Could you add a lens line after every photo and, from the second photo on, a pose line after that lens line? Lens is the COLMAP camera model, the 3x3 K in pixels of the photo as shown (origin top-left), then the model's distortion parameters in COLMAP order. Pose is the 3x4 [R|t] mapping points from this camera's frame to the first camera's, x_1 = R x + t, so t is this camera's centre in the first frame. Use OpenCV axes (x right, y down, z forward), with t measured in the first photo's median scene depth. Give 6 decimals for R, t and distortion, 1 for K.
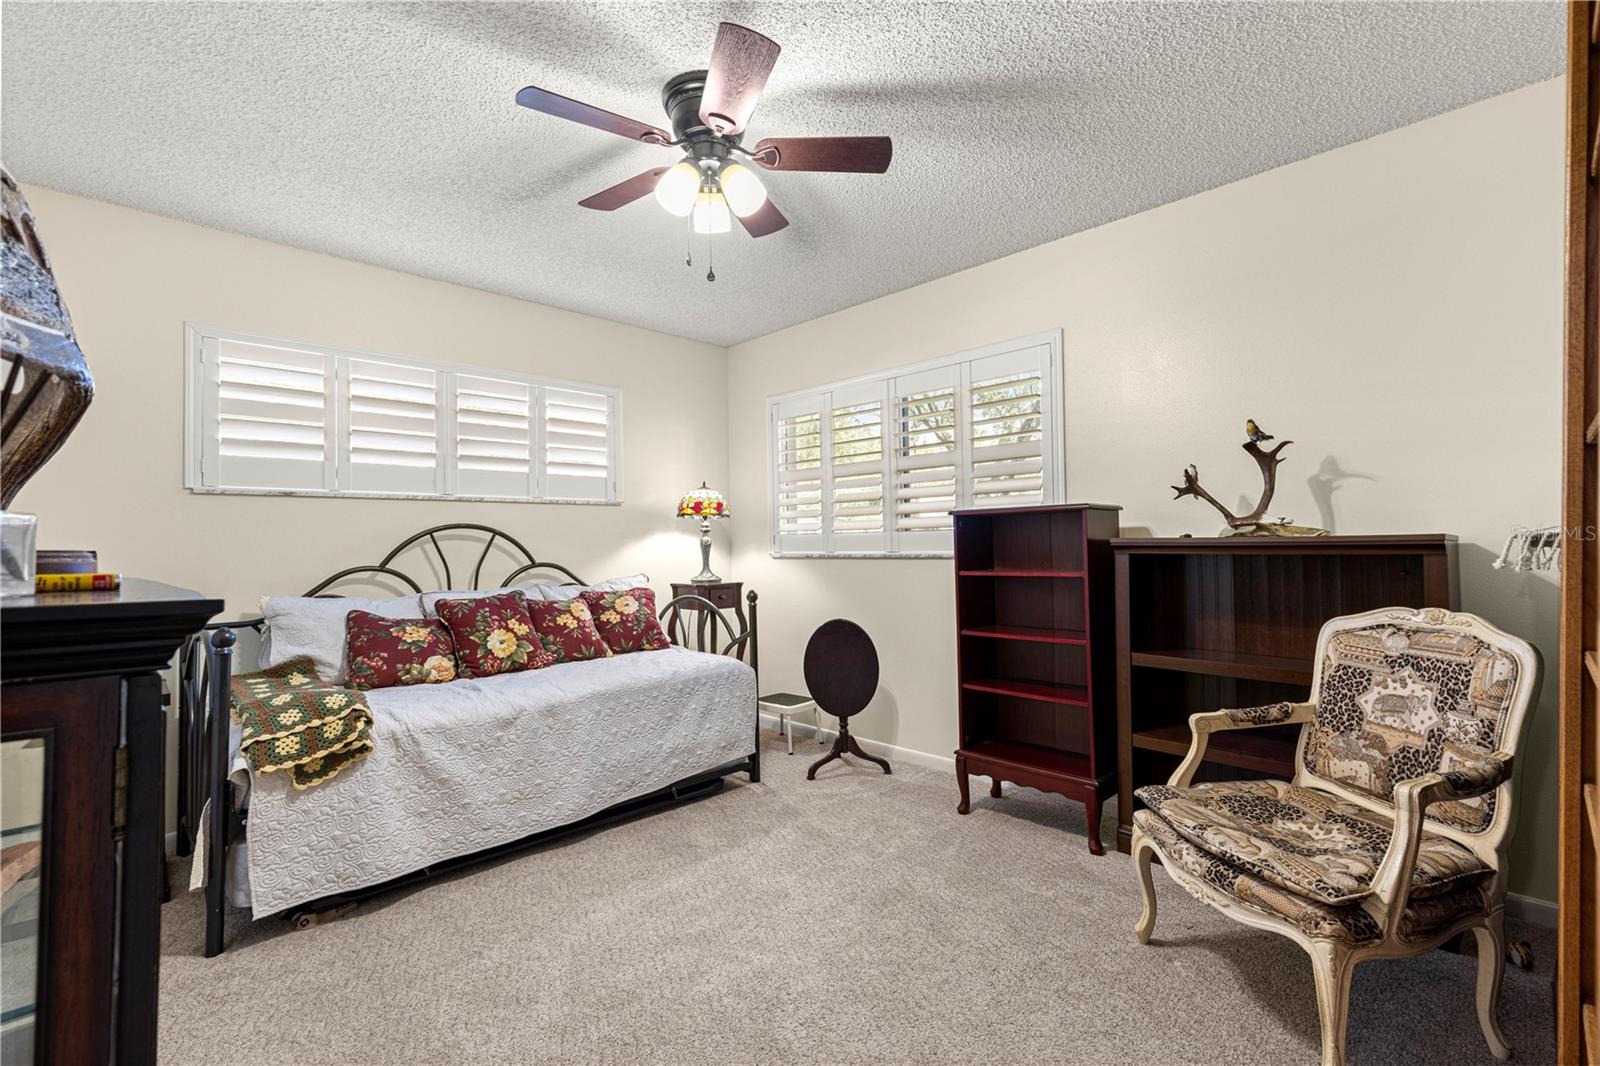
lens RADIAL K [[748.3, 0, 800.0], [0, 748.3, 533.0], [0, 0, 1]] dist [0.002070, -0.000001]
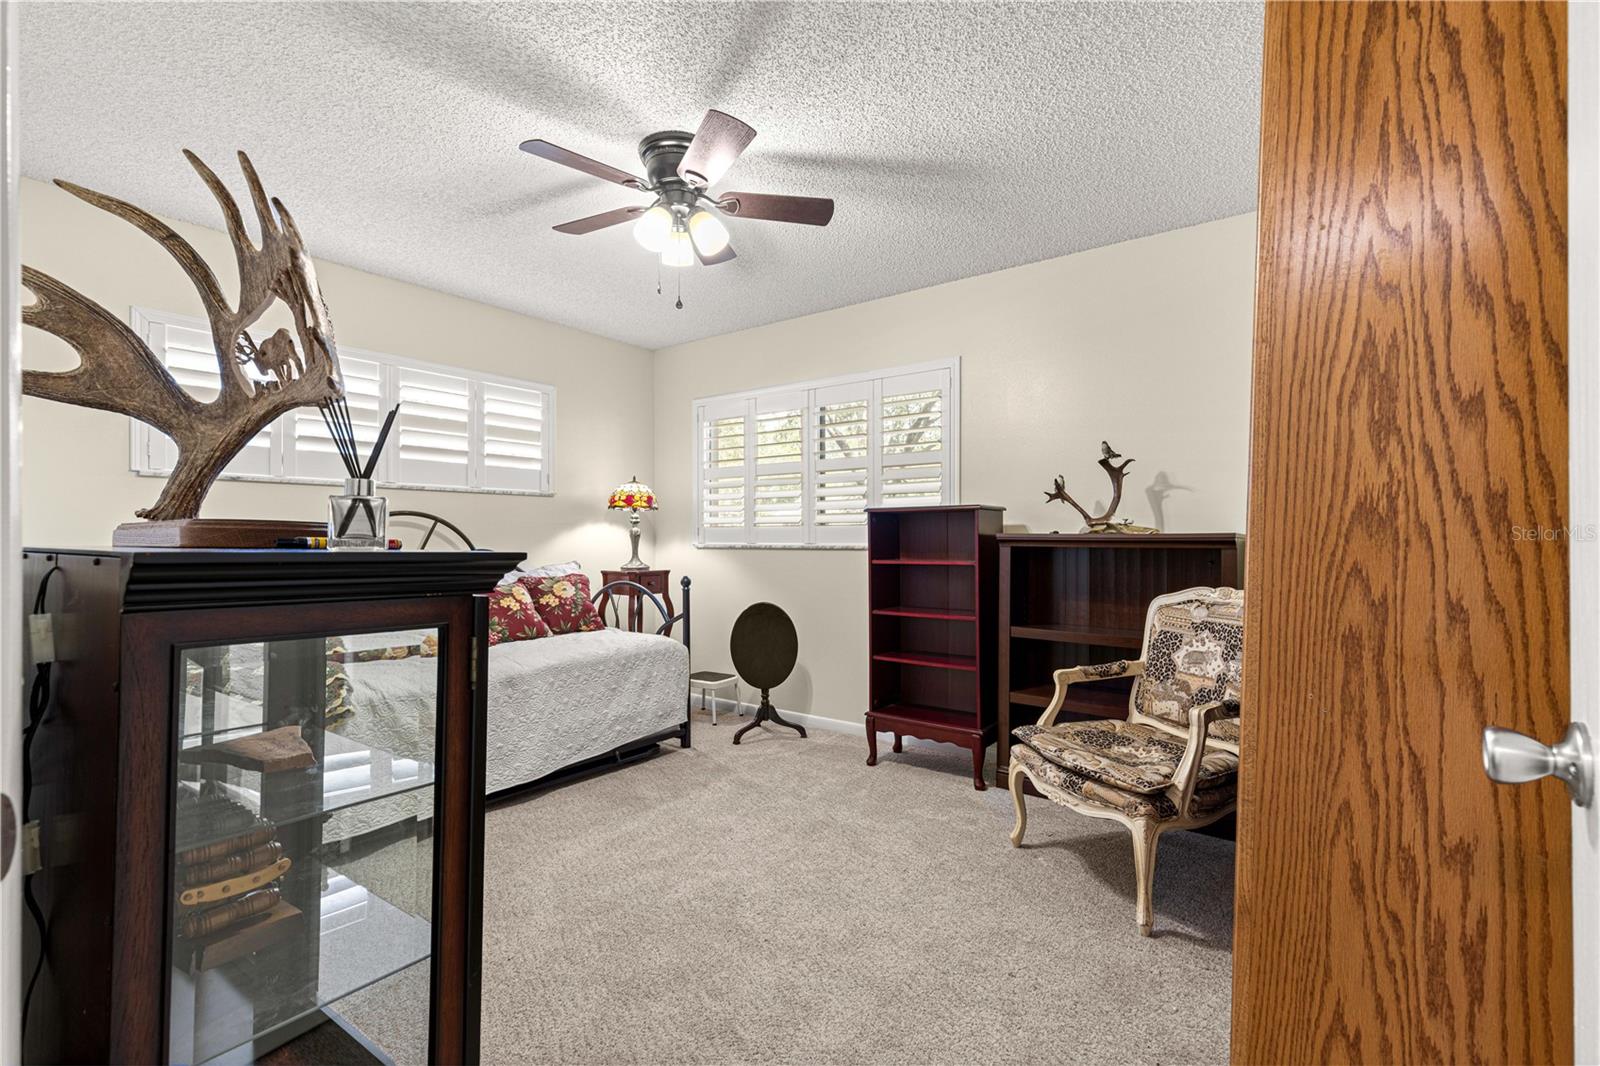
lens RADIAL K [[724.8, 0, 800.3], [0, 724.8, 541.9], [0, 0, 1]] dist [0.003581, -0.000058]
pose [[0.990220, 0.014132, 0.138801, -0.077530], [-0.016853, 0.999688, 0.018448, 0.004879], [-0.138497, -0.020607, 0.990149, -0.149324]]
